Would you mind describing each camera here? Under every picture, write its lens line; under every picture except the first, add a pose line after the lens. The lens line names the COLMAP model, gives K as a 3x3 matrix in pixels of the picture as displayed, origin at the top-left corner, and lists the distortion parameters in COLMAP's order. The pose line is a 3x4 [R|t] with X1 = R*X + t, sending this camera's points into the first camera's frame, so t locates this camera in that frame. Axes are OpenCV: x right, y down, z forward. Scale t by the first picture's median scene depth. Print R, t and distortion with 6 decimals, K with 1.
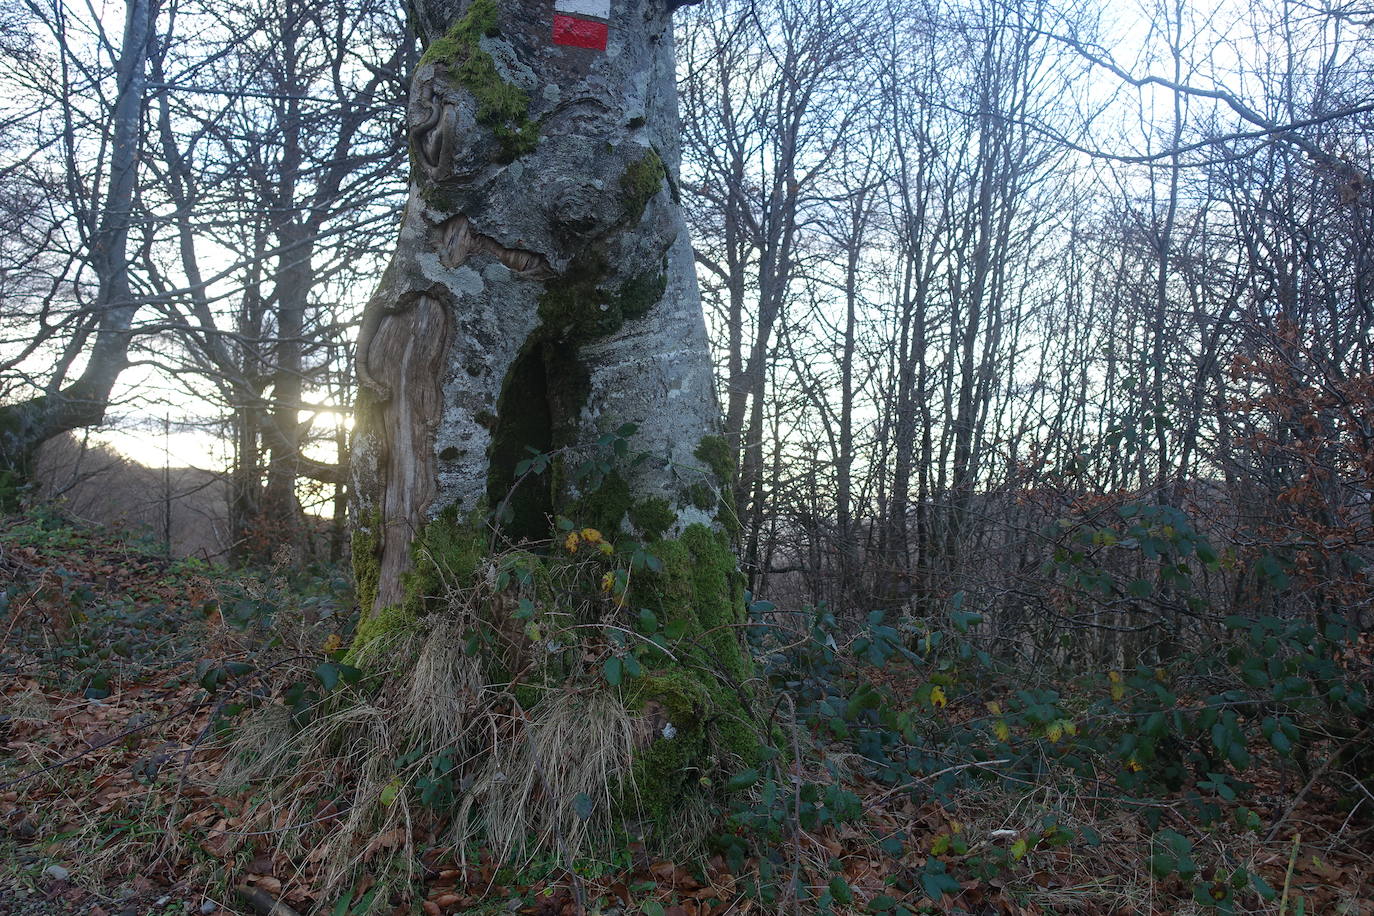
lens RADIAL K [[943.2, 0, 685.2], [0, 943.2, 458.2], [0, 0, 1]] dist [0.007544, -0.000357]
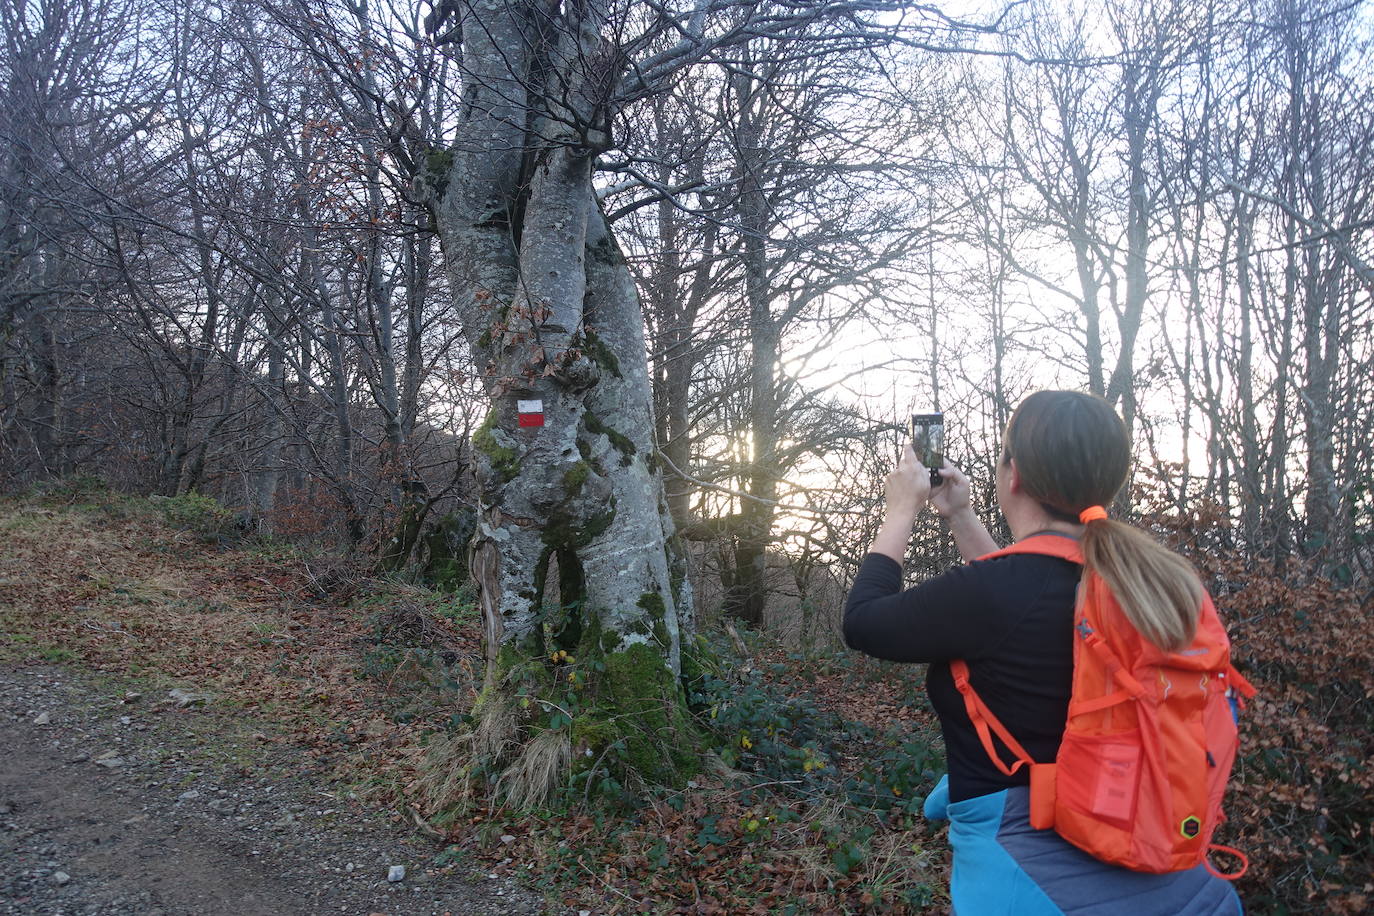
lens RADIAL K [[943.2, 0, 688.9], [0, 943.2, 458.8], [0, 0, 1]] dist [0.007544, -0.000357]
pose [[0.904015, -0.079088, -0.420122, 1.016784], [0.068373, 0.996836, -0.040530, -0.232744], [0.421998, 0.007915, 0.906562, -0.722889]]
